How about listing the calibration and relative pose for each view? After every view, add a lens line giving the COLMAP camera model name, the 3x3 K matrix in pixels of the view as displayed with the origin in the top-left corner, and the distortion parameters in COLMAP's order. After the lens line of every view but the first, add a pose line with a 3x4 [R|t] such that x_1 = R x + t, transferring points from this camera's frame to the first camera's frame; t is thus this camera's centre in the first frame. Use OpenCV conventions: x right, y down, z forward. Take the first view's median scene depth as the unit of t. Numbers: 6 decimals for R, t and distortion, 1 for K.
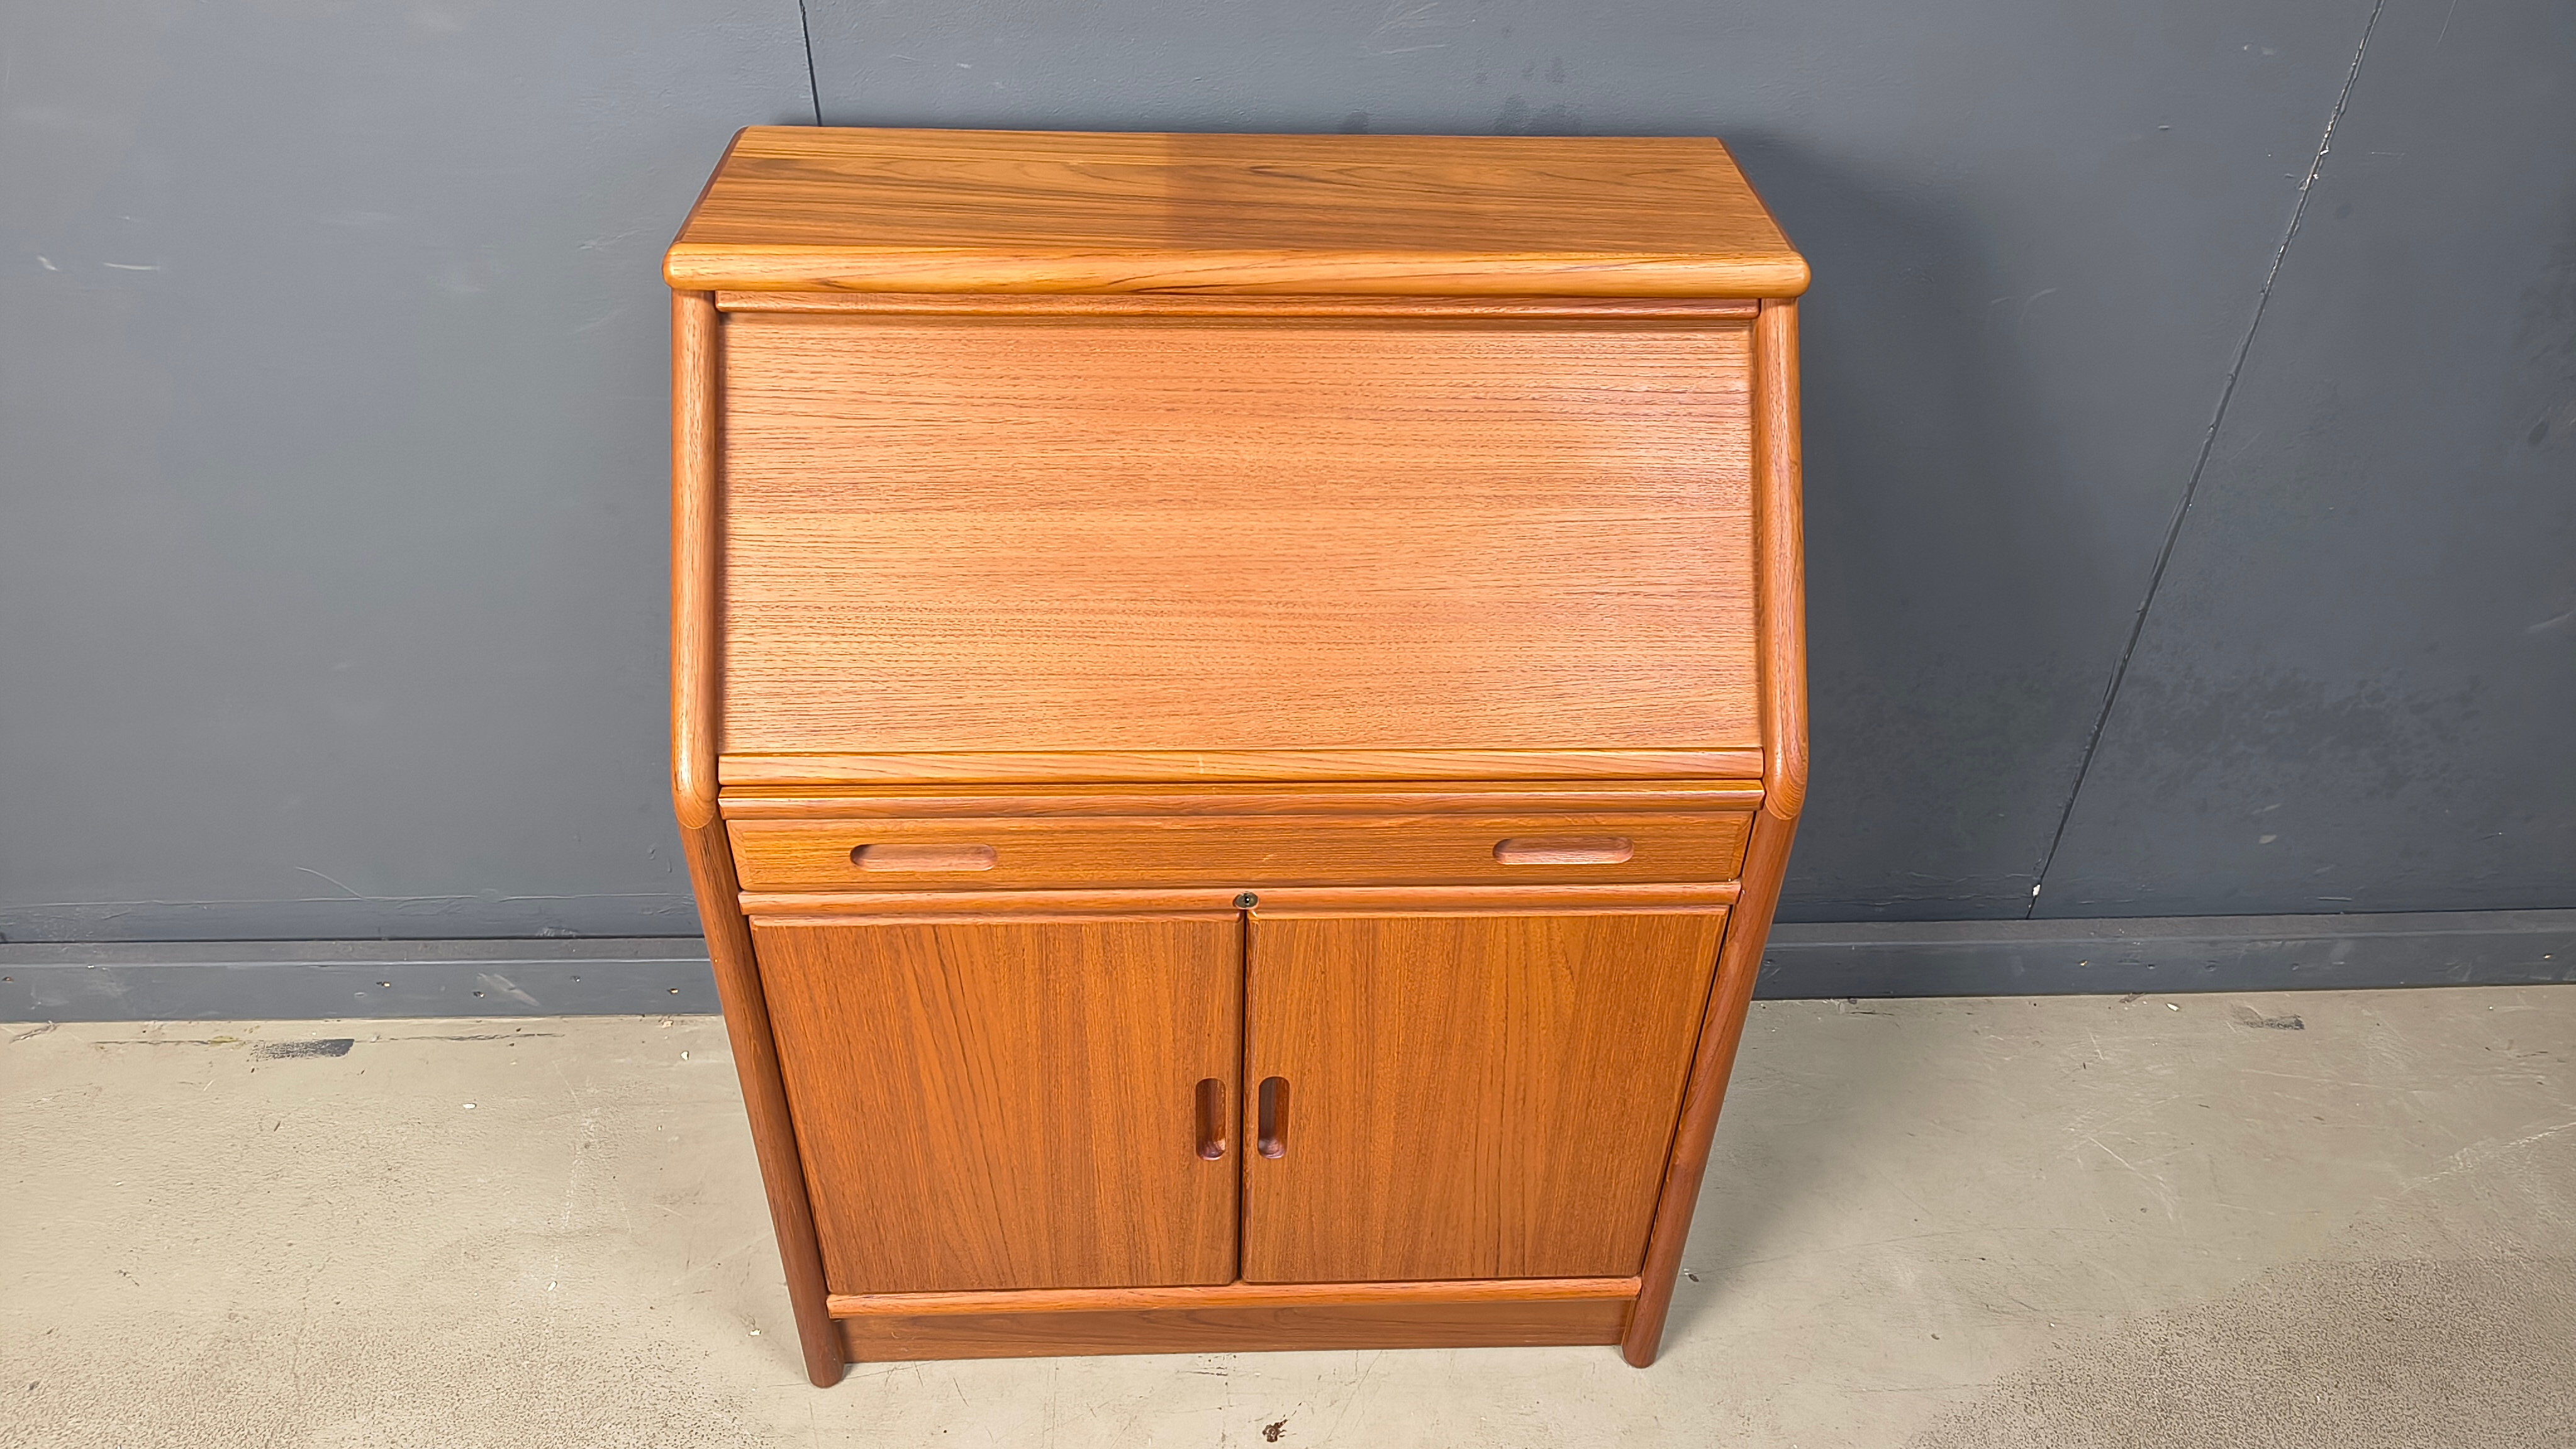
lens RADIAL K [[1772.0, 0, 1279.0], [0, 1772.0, 746.6], [0, 0, 1]] dist [0.046033, -0.061652]
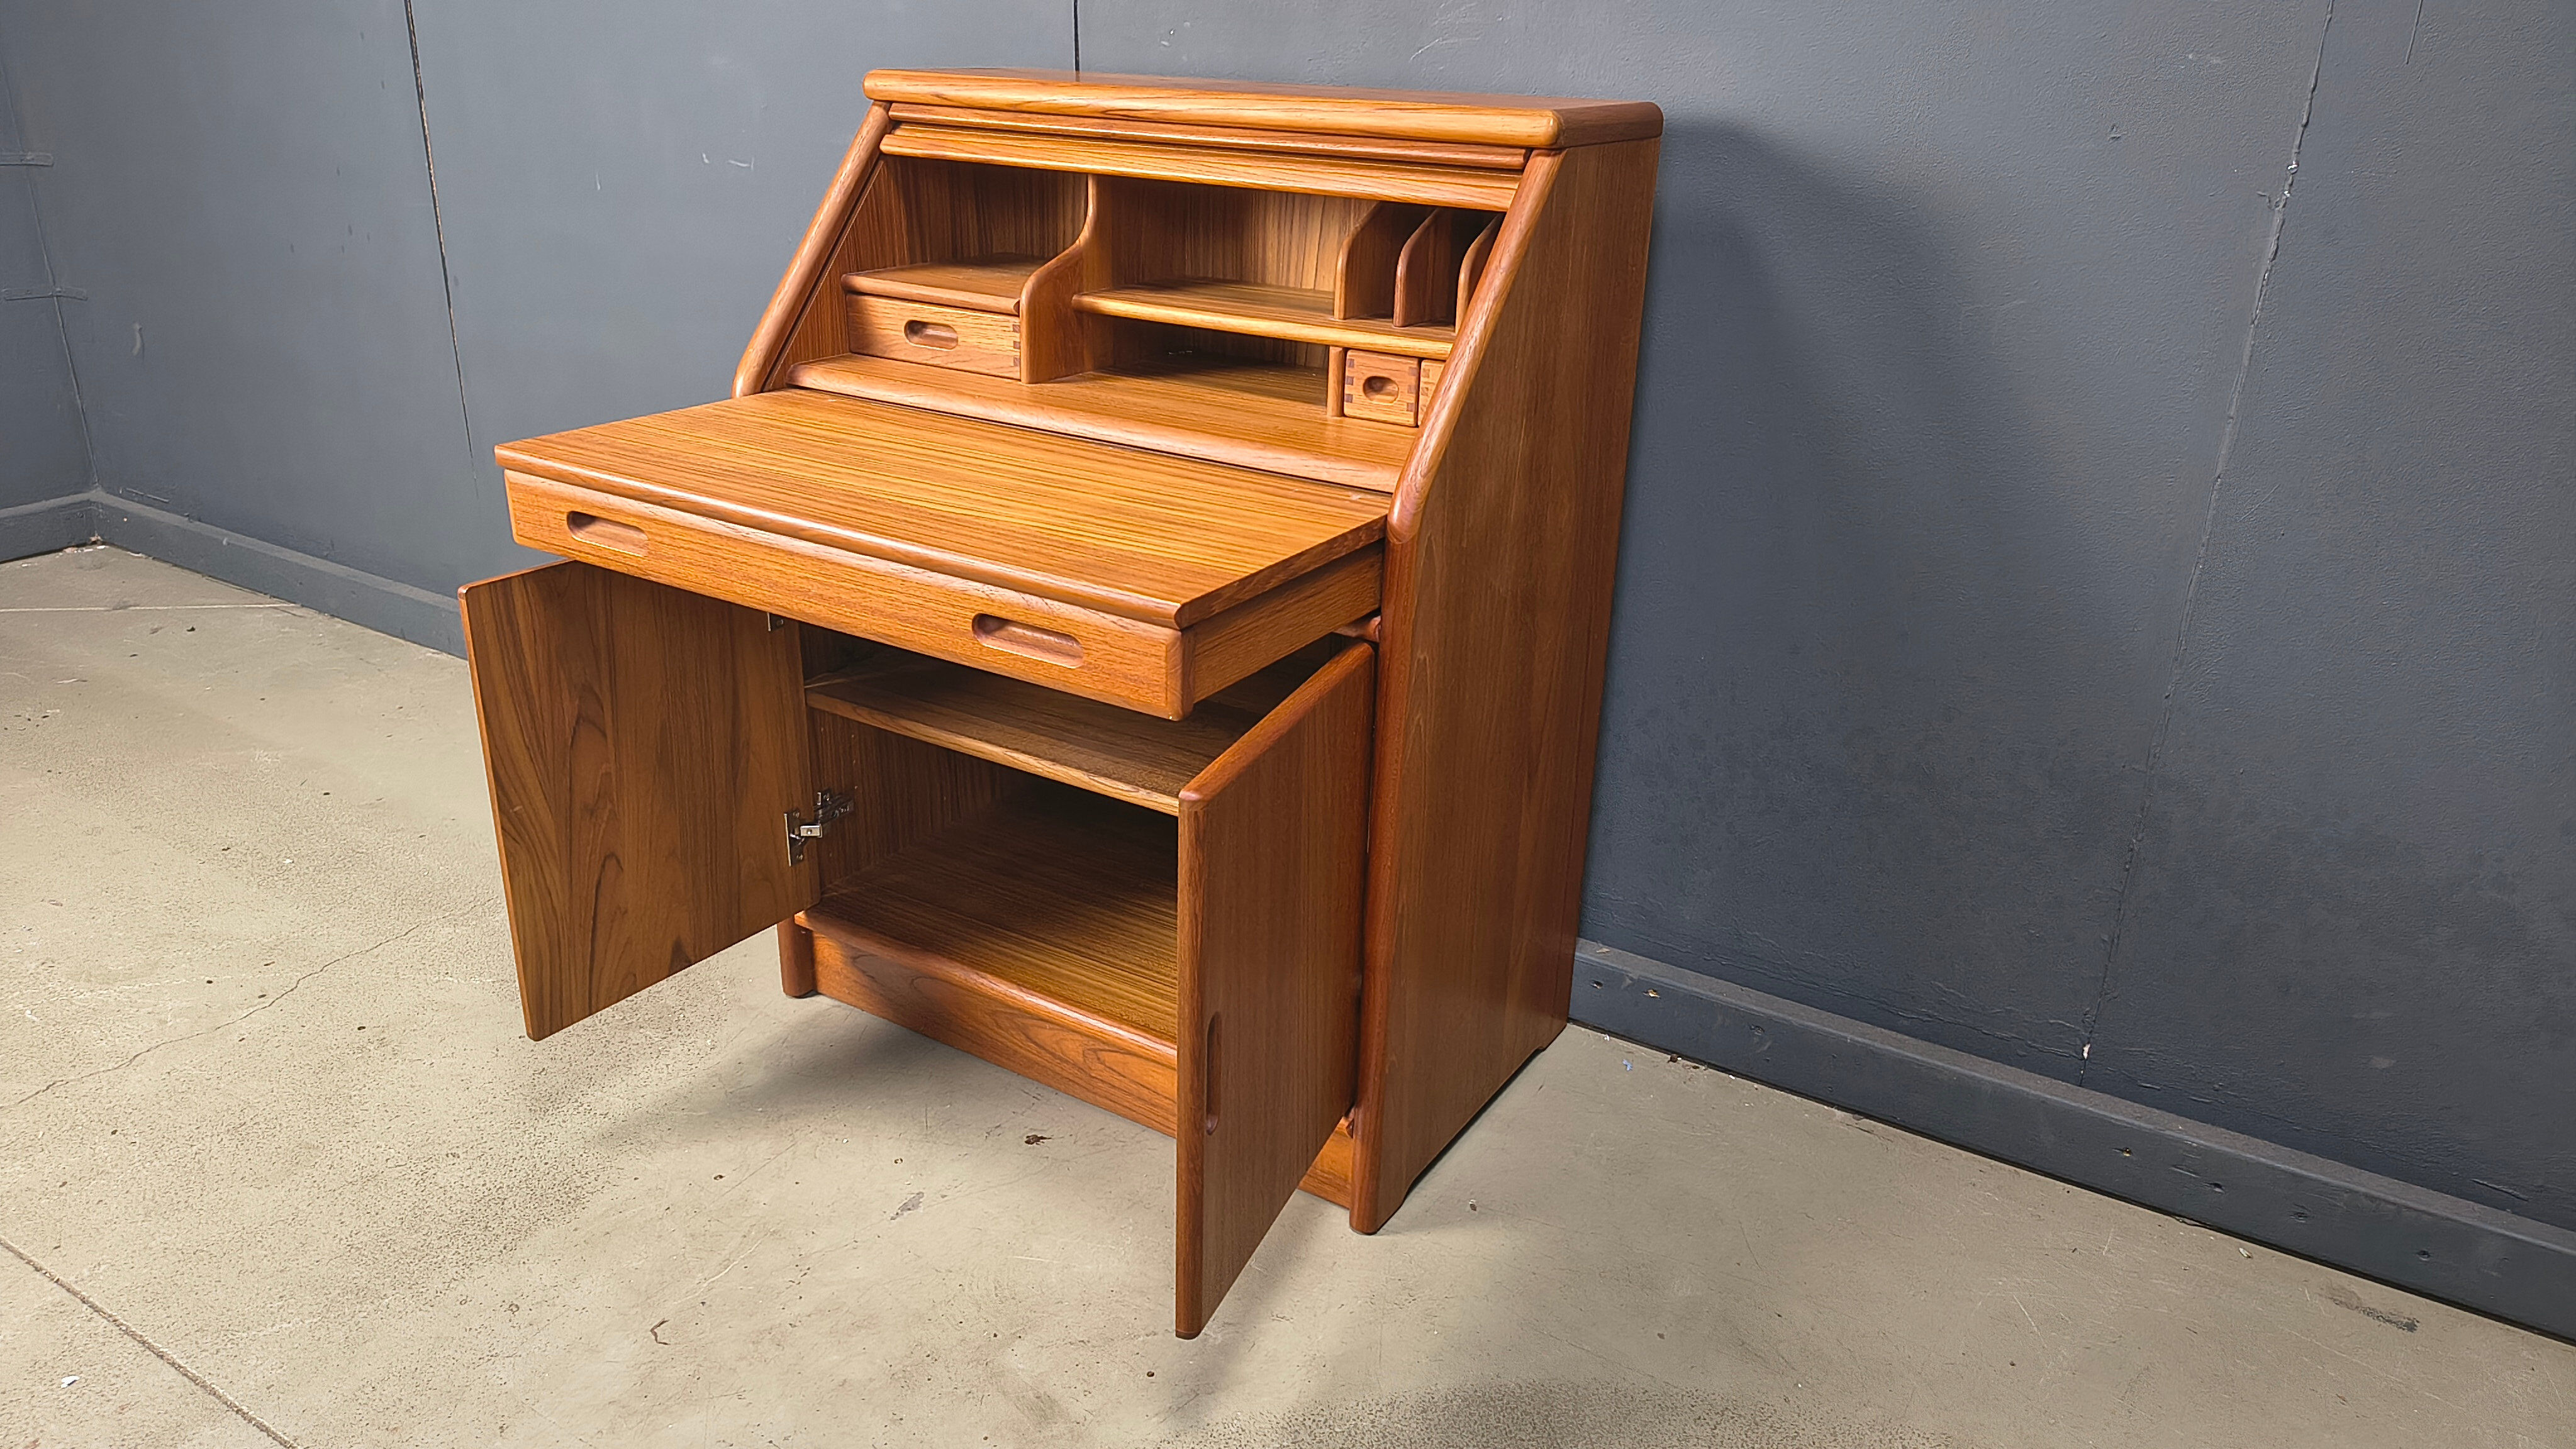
lens RADIAL K [[1772.0, 0, 1272.2], [0, 1772.0, 727.8], [0, 0, 1]] dist [0.046033, -0.061652]
pose [[0.823000, 0.212250, -0.526897, 0.748233], [-0.356207, 0.915372, -0.187646, 0.347050], [0.442479, 0.342117, 0.828956, 0.055229]]
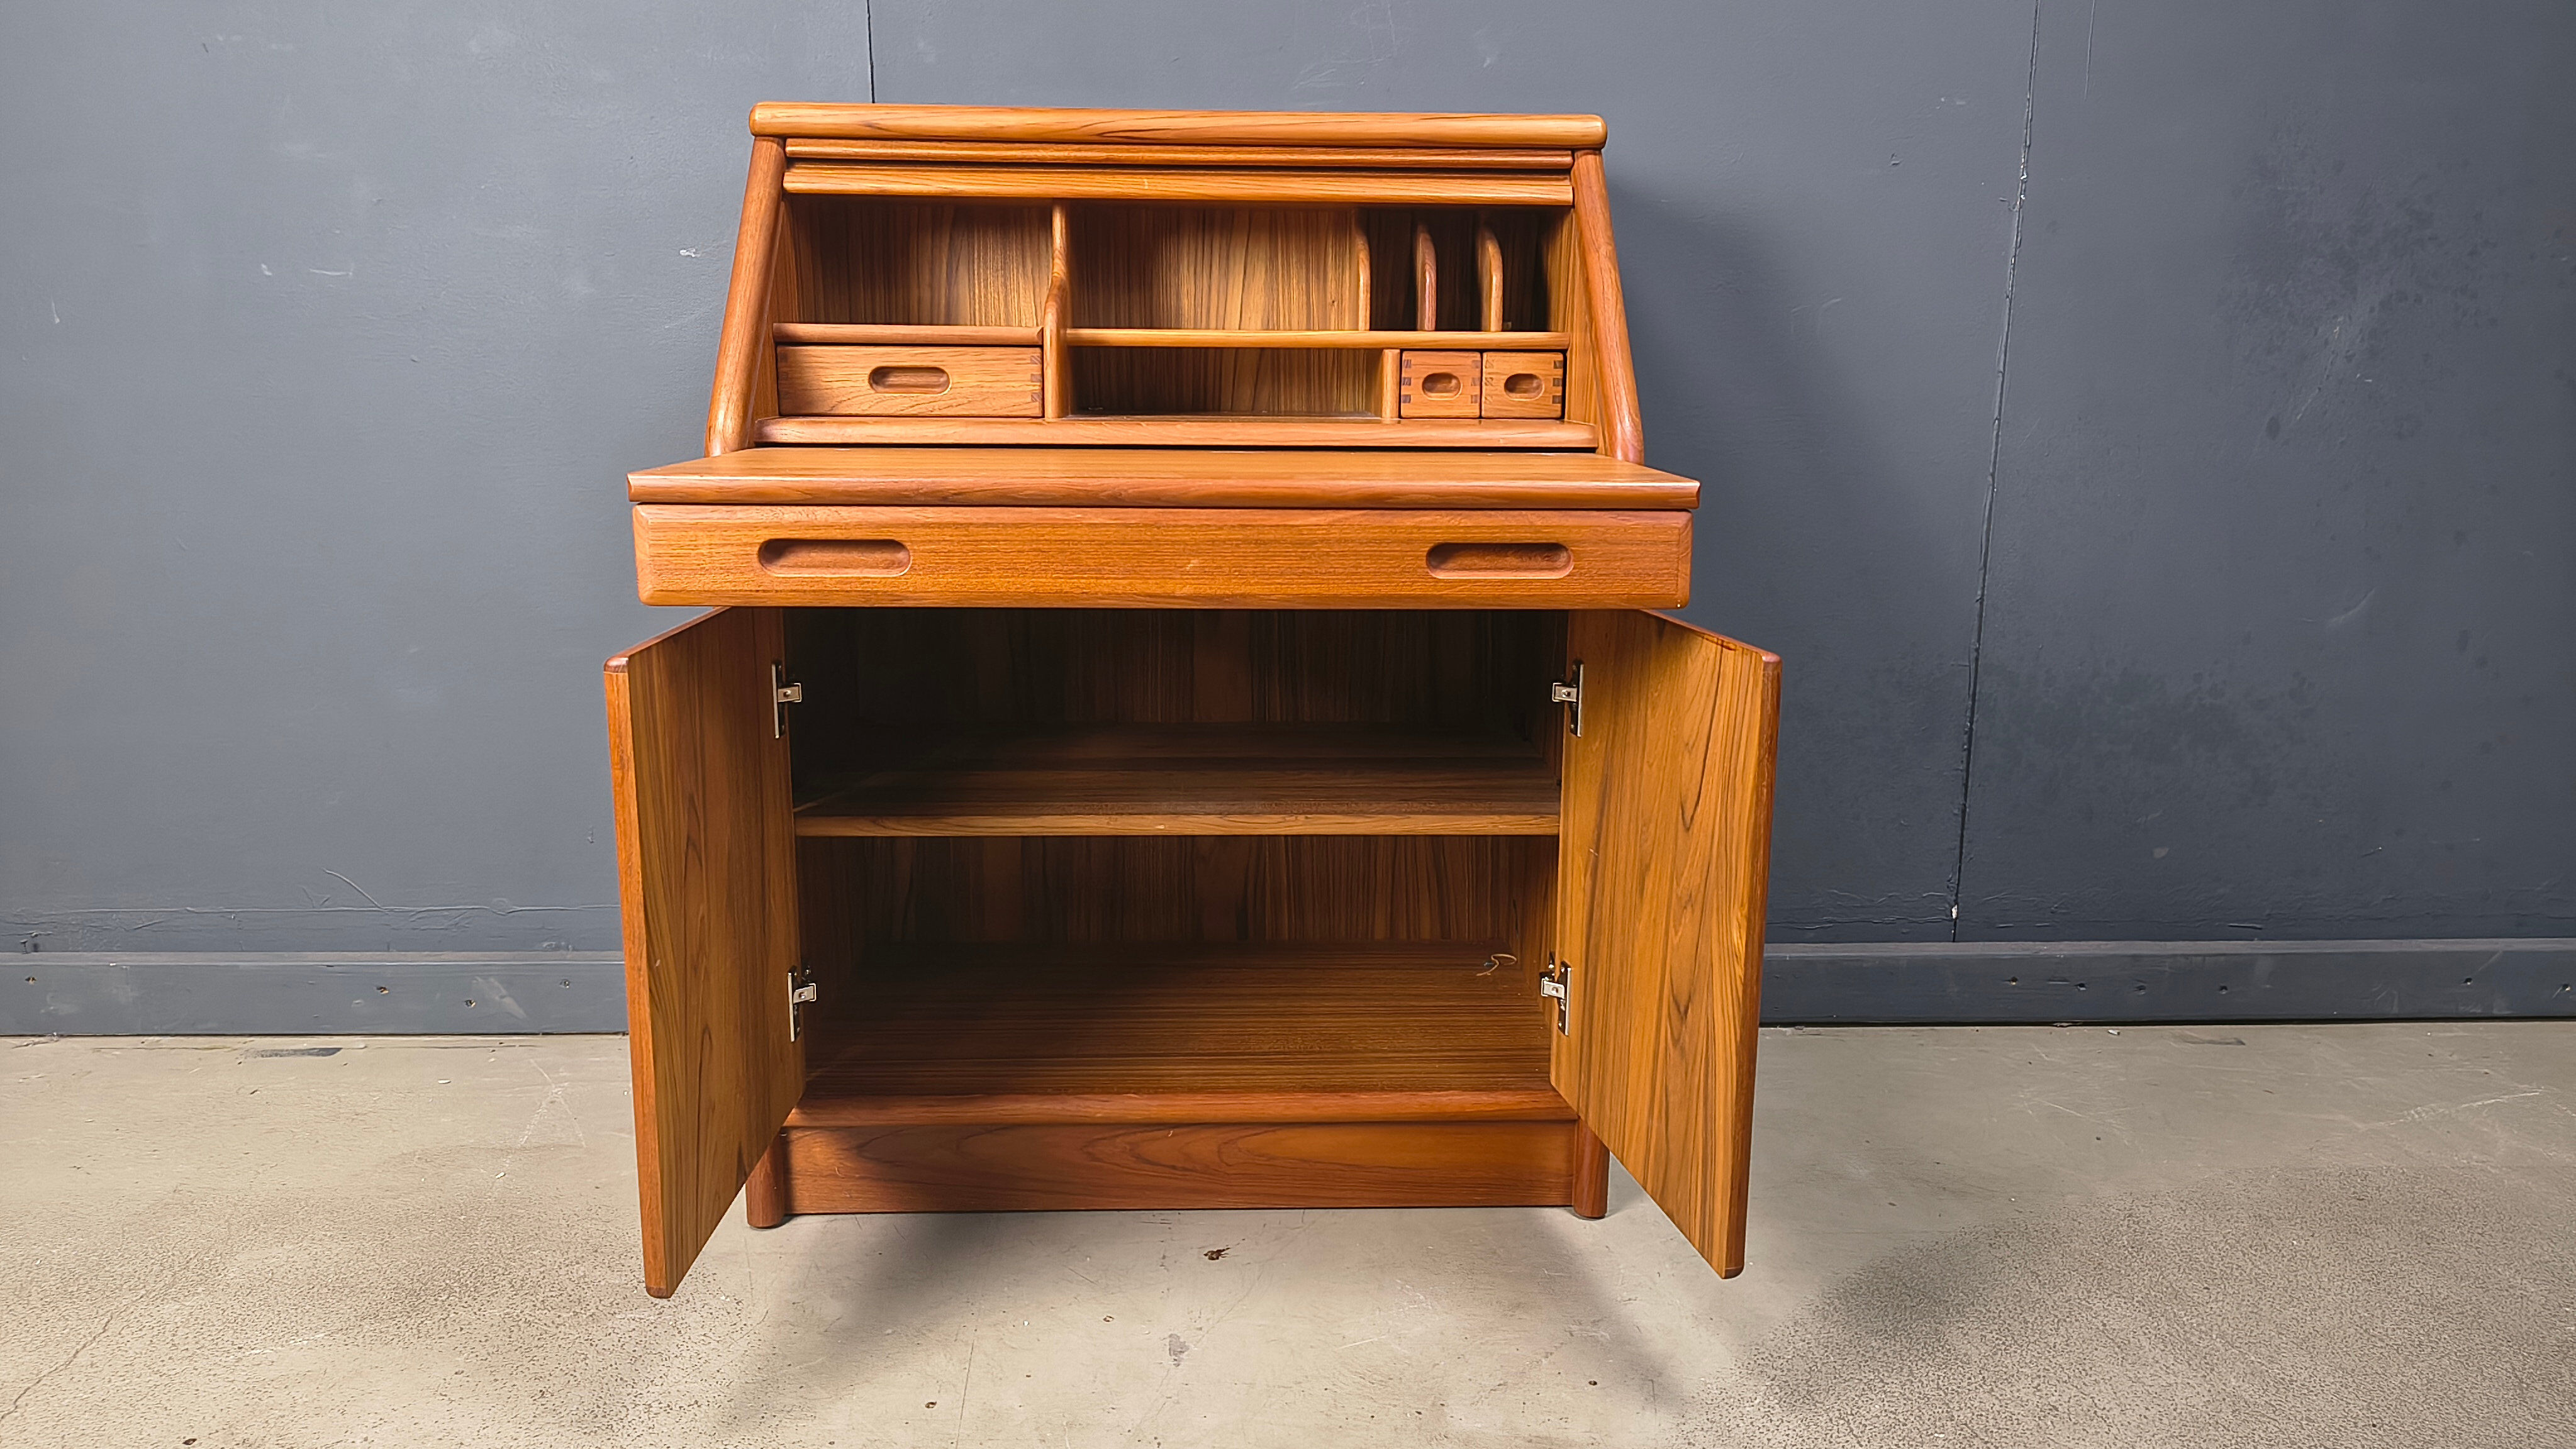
lens RADIAL K [[1772.0, 0, 1288.1], [0, 1772.0, 726.7], [0, 0, 1]] dist [0.046033, -0.061652]
pose [[0.999864, -0.014676, -0.007569, 0.055200], [0.009847, 0.897855, -0.440182, 0.632705], [0.013256, 0.440047, 0.897877, -0.002785]]
